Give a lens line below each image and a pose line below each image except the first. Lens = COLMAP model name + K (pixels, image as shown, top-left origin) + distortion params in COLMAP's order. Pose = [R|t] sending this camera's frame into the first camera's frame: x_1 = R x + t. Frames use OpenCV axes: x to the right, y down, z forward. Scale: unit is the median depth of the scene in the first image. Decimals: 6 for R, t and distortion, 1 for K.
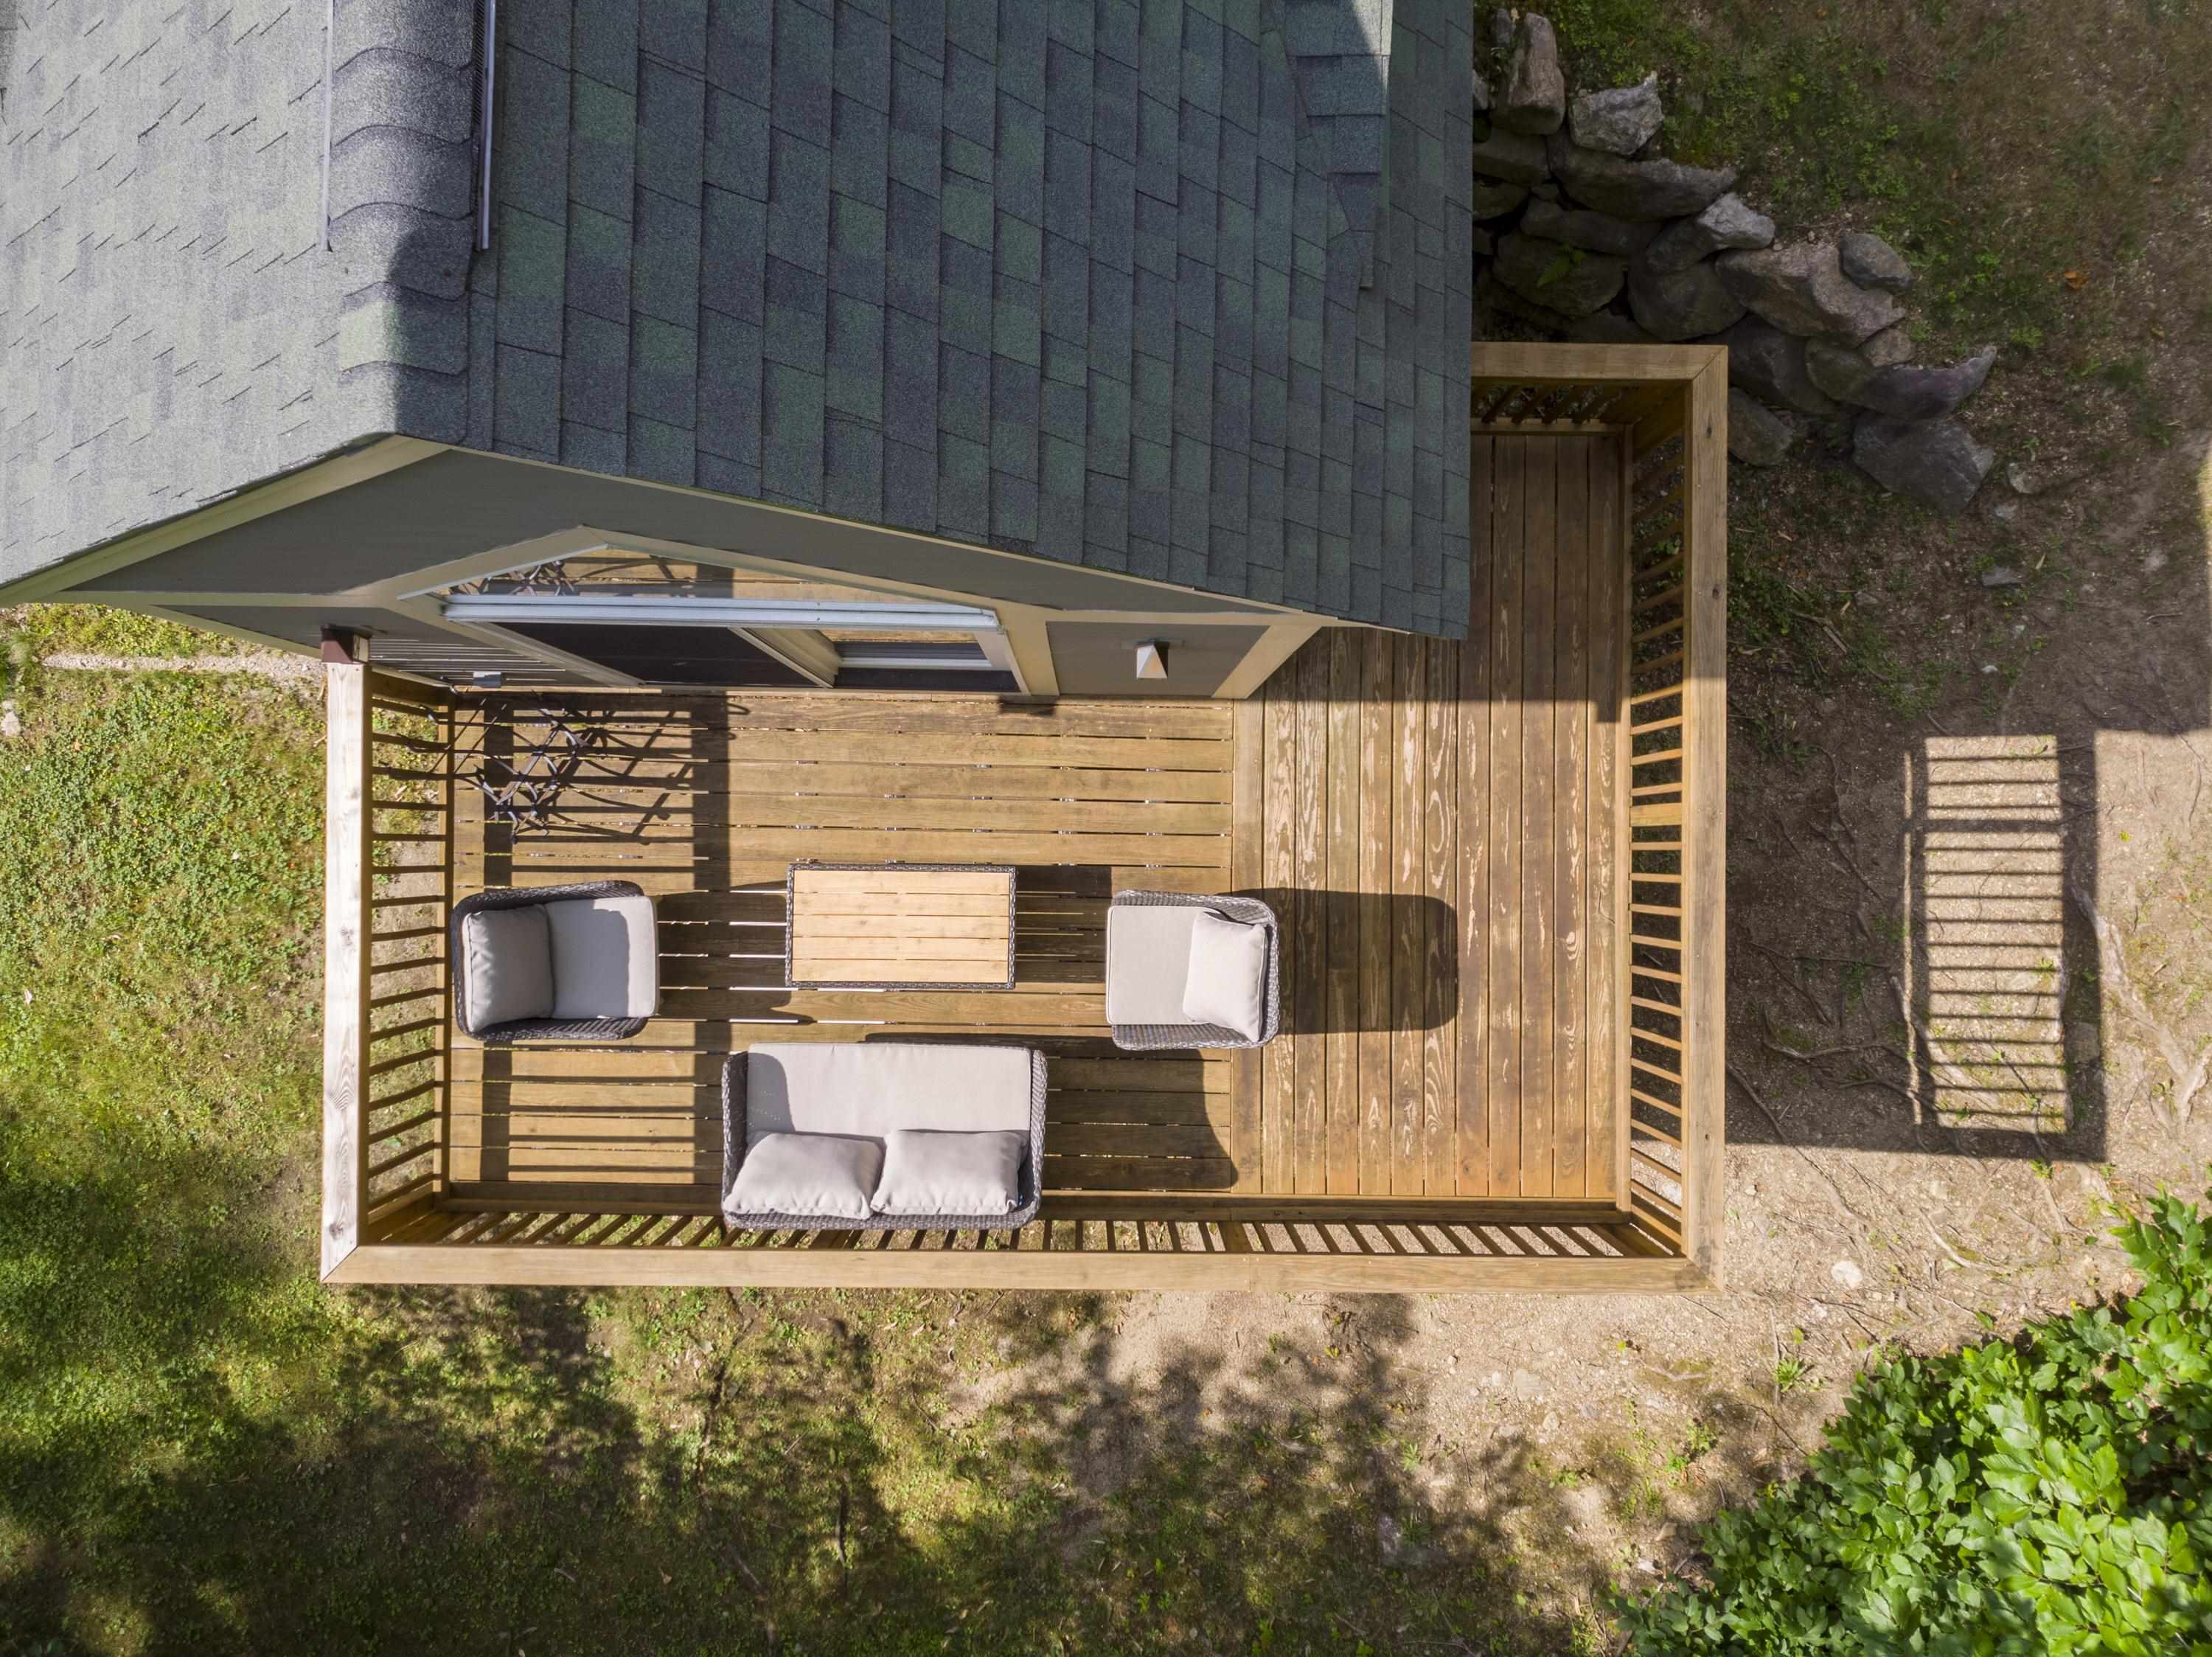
lens RADIAL K [[1663.0, 0, 1106.0], [0, 1663.0, 828.5], [0, 0, 1]] dist [0.005044, 0.002879]
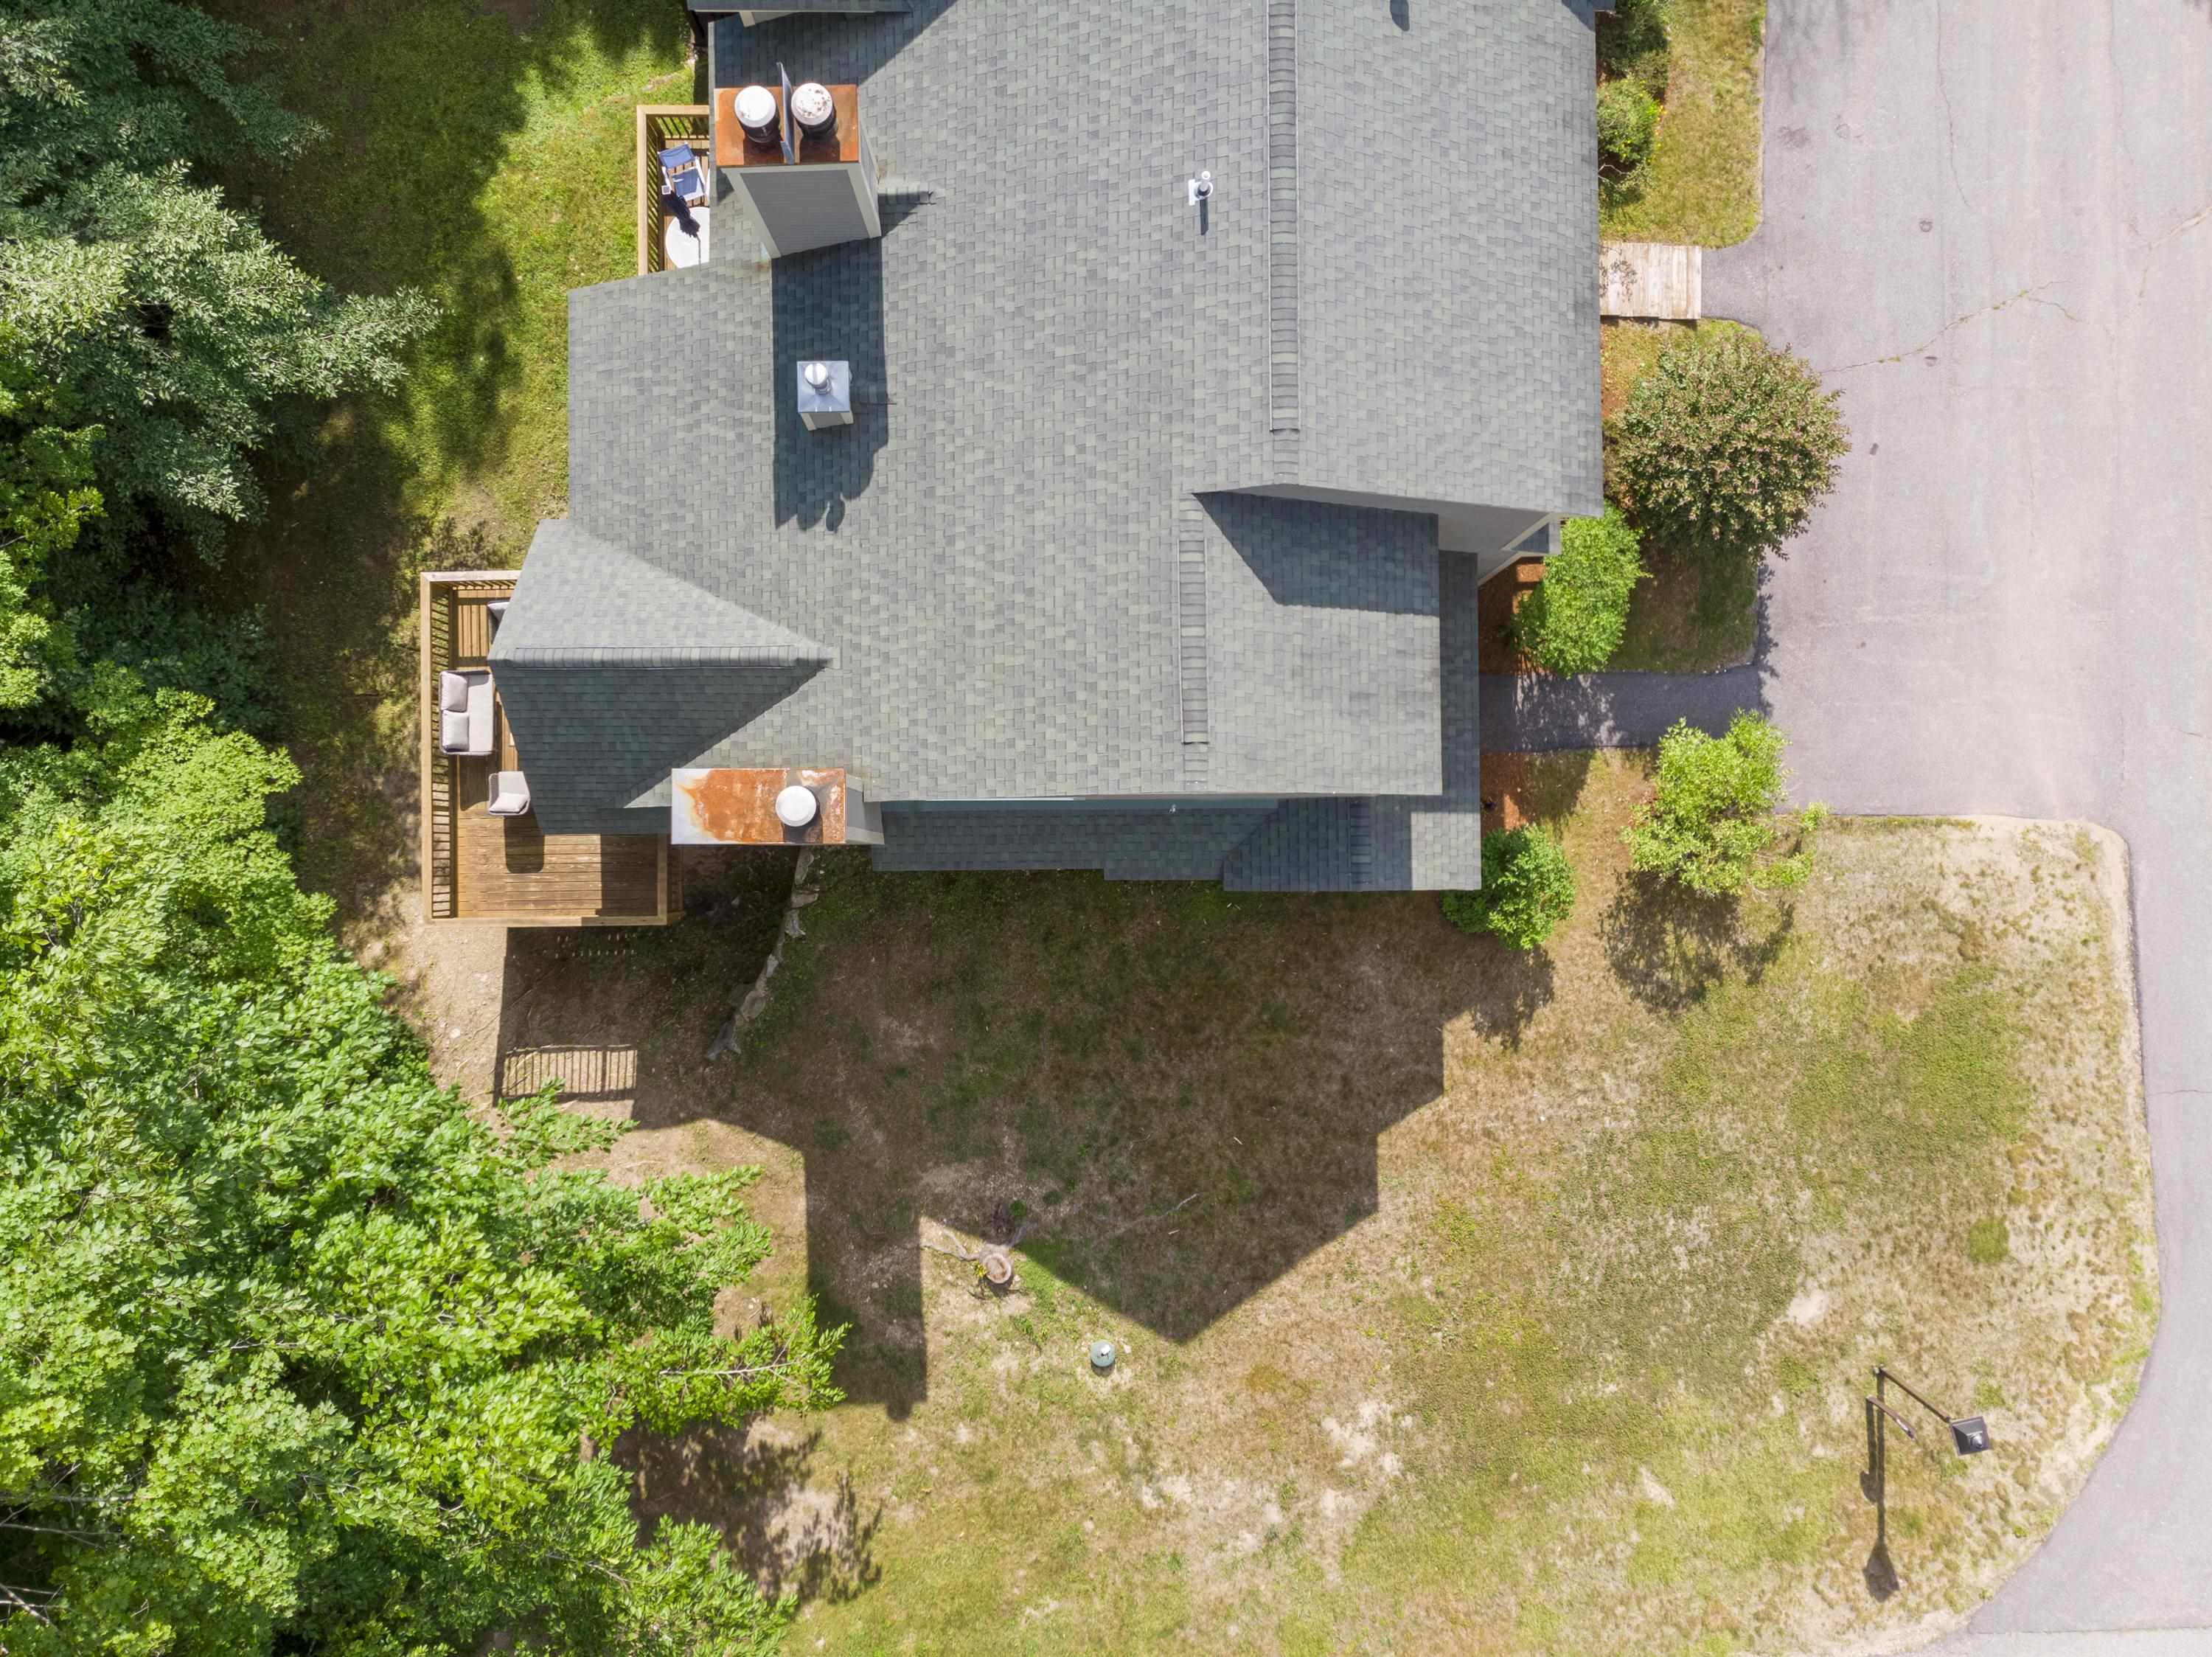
lens RADIAL K [[1663.0, 0, 1106.0], [0, 1663.0, 828.5], [0, 0, 1]] dist [0.005044, 0.002879]
pose [[0.021687, 0.999568, -0.019829, 0.215867], [-0.999738, 0.021828, 0.006954, -1.179647], [0.007384, 0.019673, 0.999779, -2.520552]]
